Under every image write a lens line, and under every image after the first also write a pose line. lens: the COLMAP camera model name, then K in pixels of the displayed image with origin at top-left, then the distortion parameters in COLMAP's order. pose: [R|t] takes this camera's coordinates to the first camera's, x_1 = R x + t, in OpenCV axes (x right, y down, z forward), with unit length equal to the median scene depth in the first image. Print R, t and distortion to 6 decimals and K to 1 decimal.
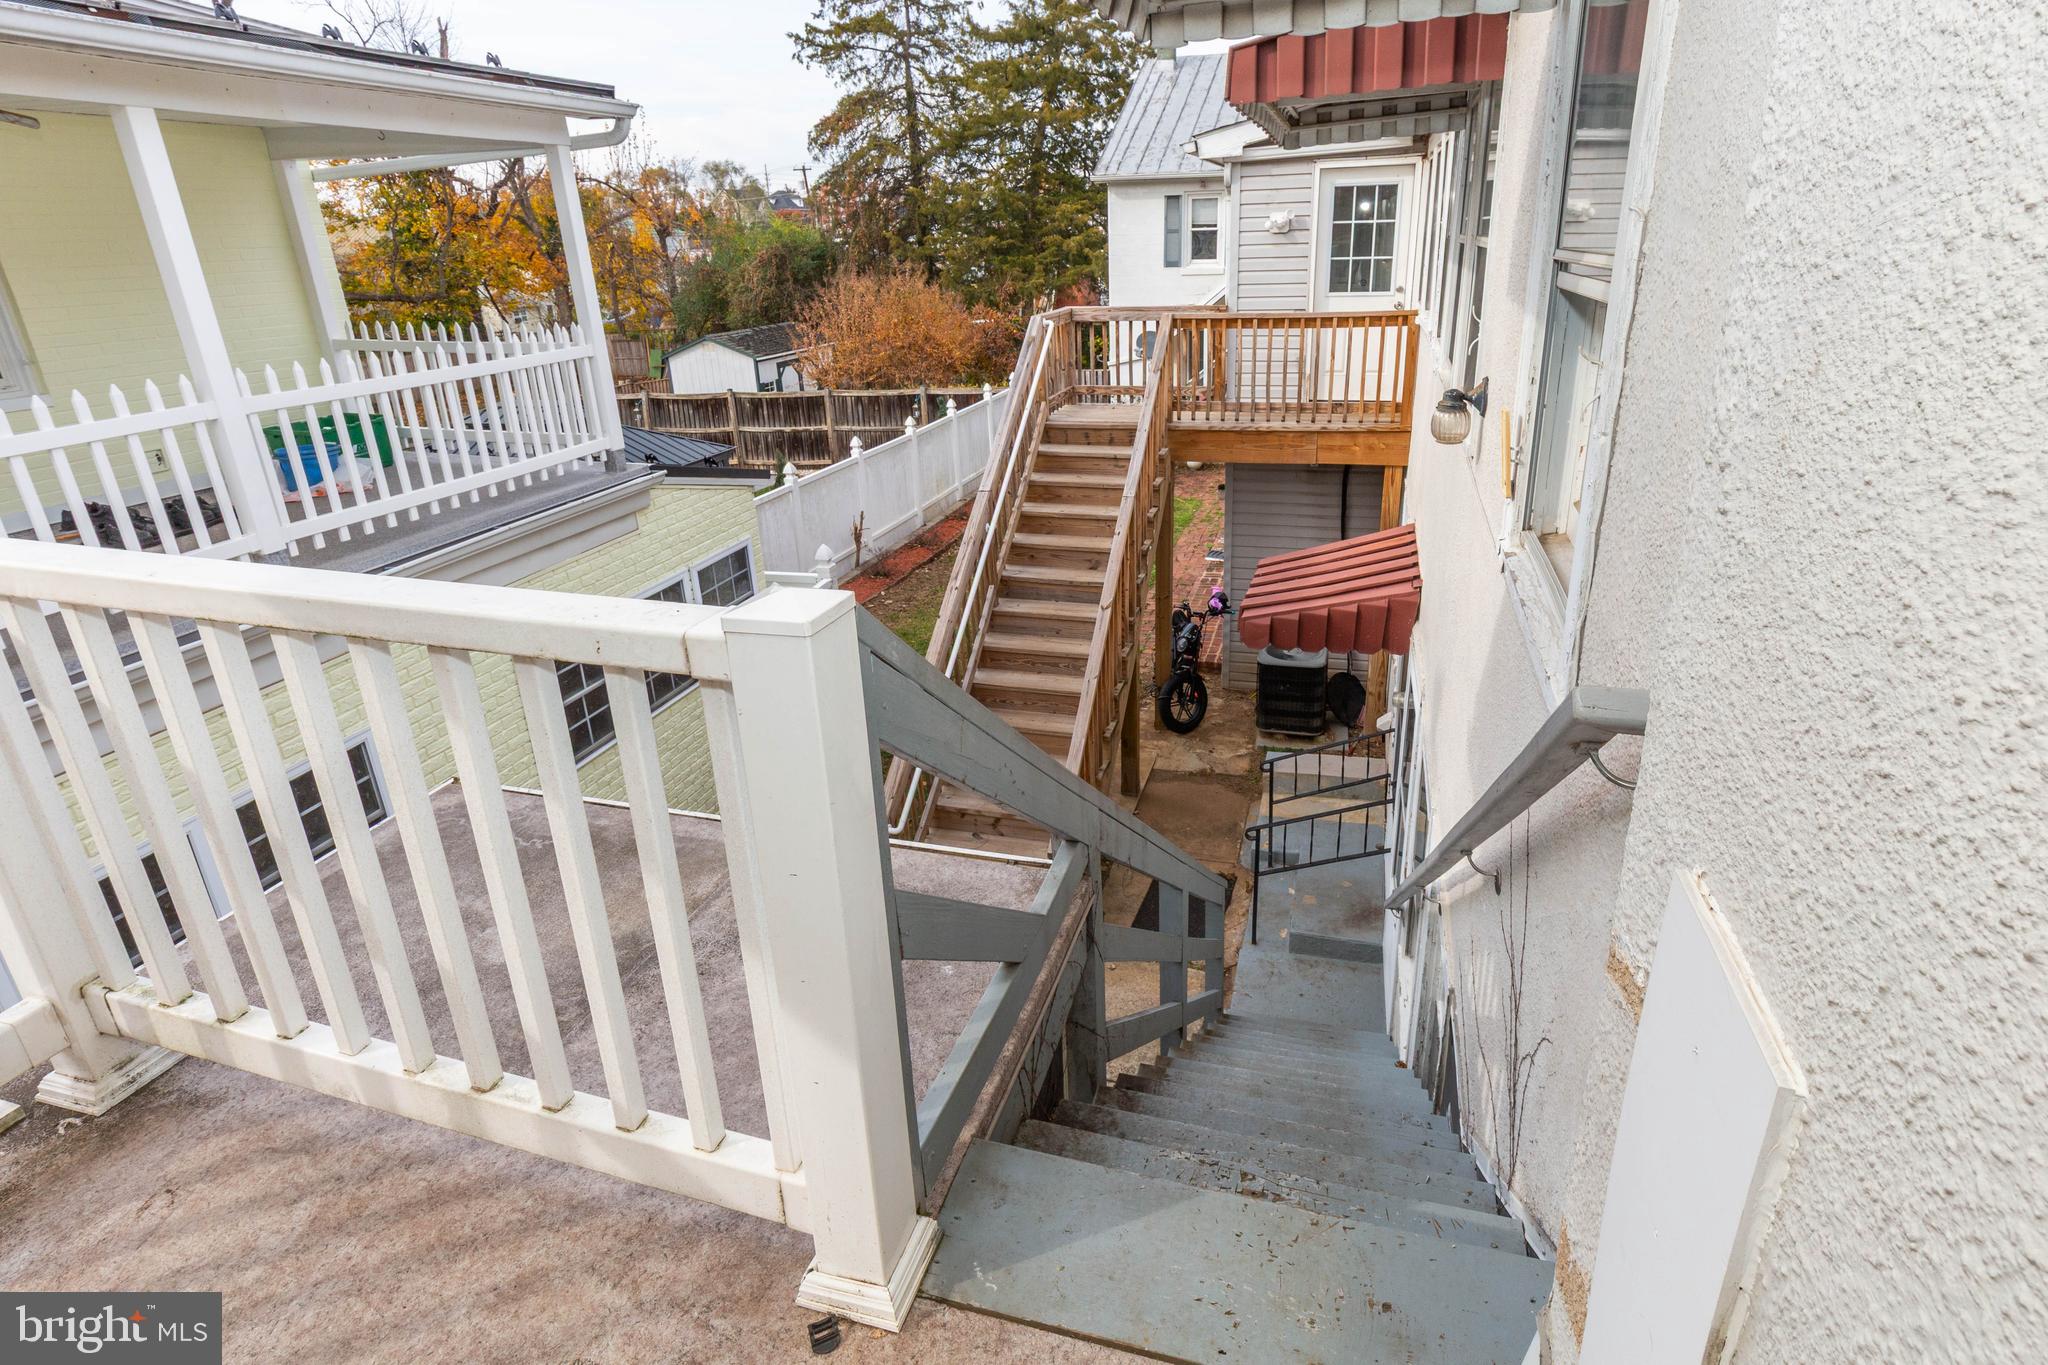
lens RADIAL K [[900.6, 0, 1054.0], [0, 900.6, 656.9], [0, 0, 1]] dist [0.006271, 0.000114]
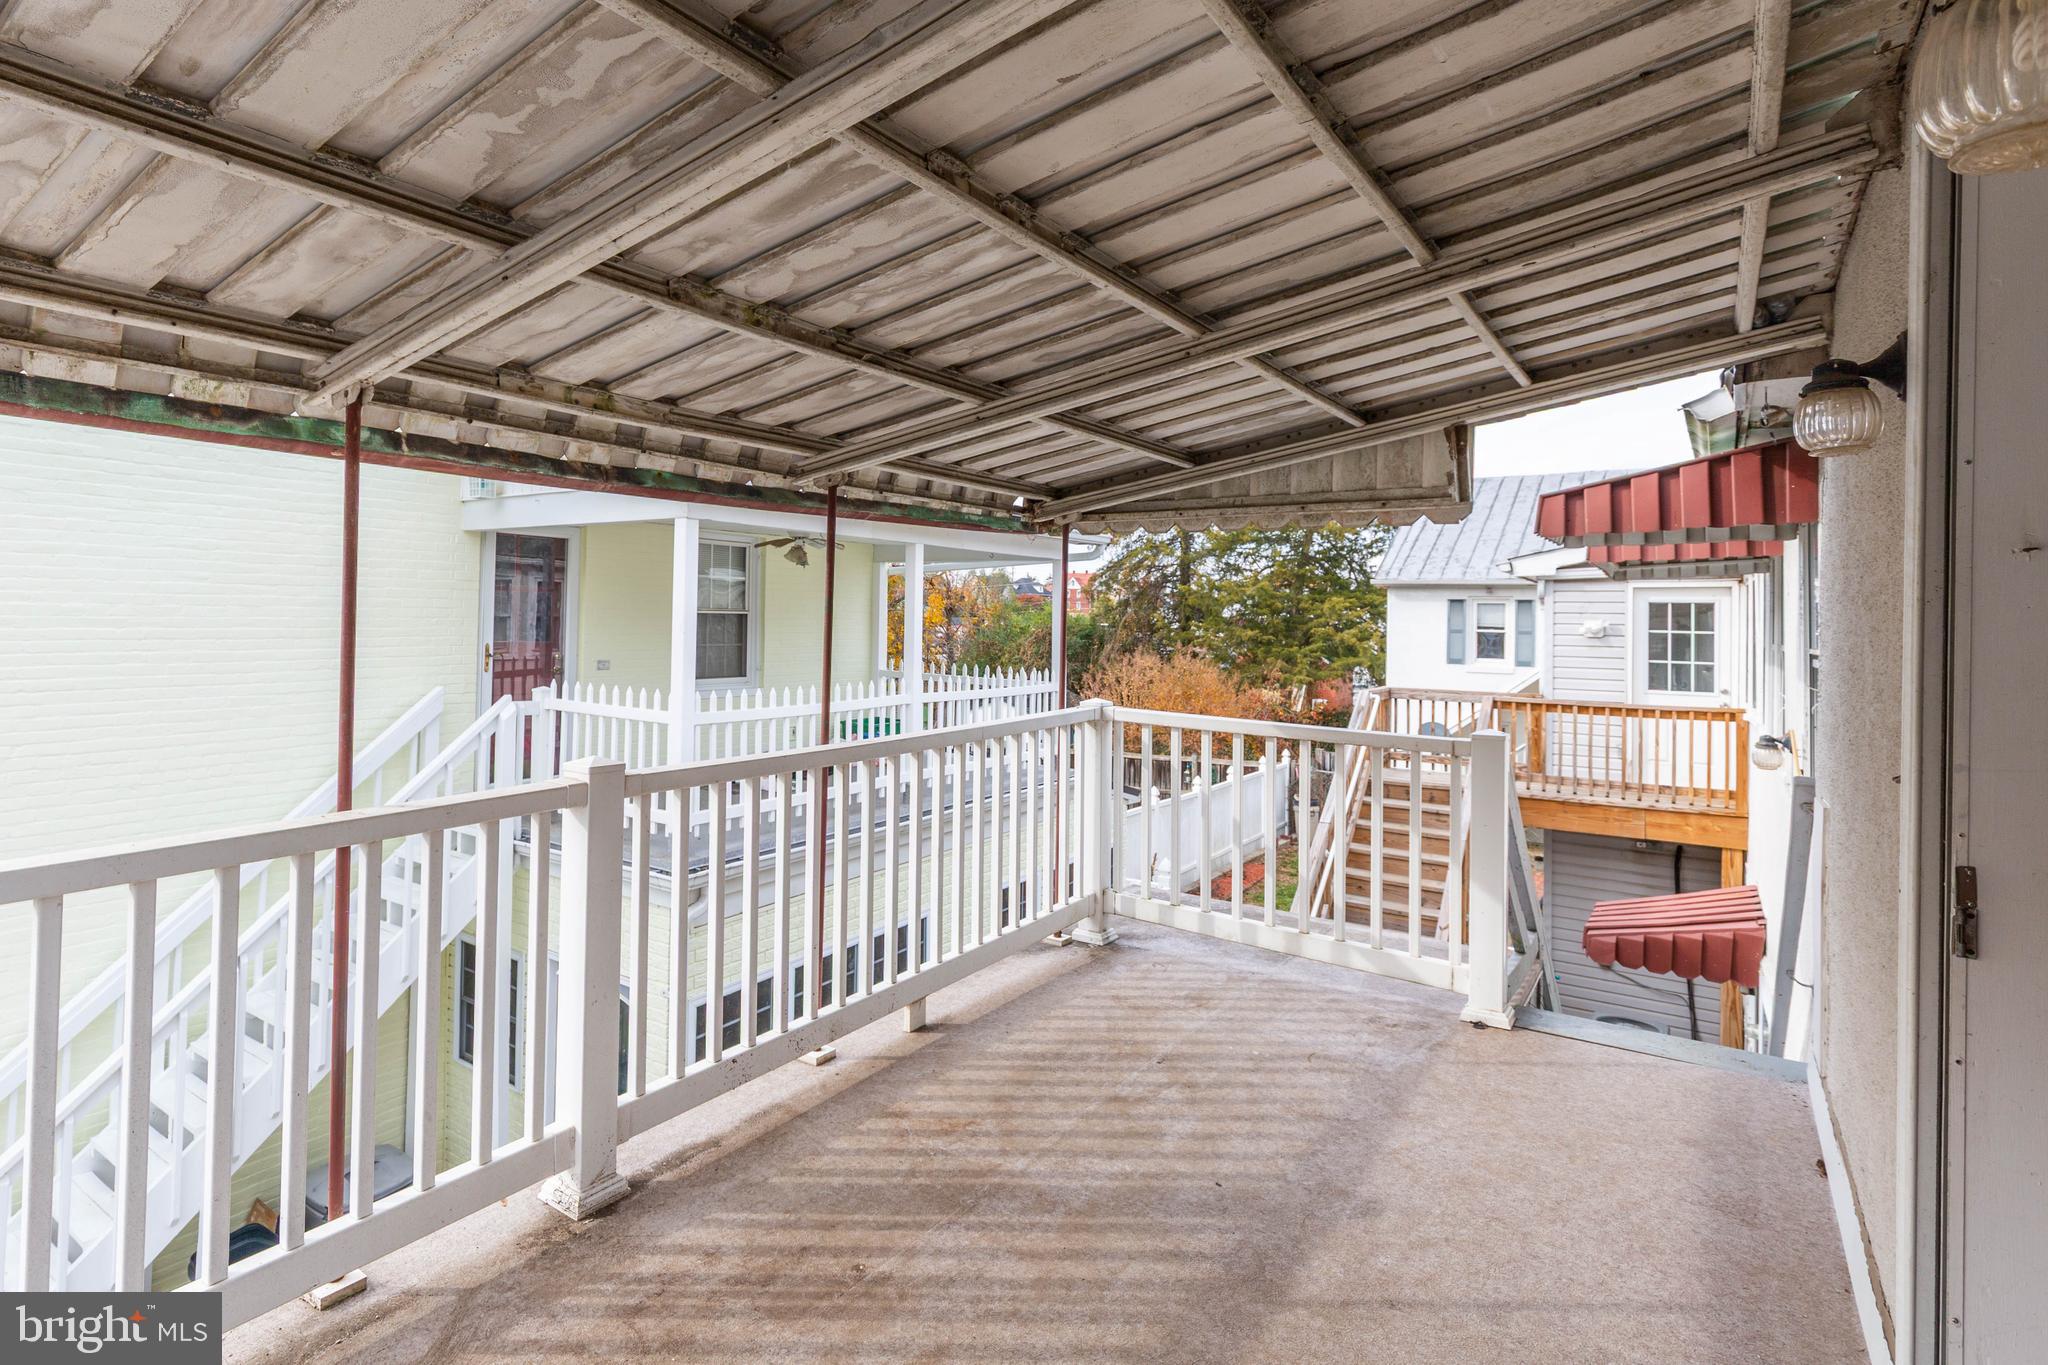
lens RADIAL K [[952.2, 0, 1024.0], [0, 952.2, 682.5], [0, 0, 1]] dist [0.001961, -0.000385]
pose [[0.954481, 0.065647, -0.290958, -0.077414], [-0.167469, 0.925158, -0.340642, 0.102121], [0.246820, 0.373863, 0.894039, -0.208268]]
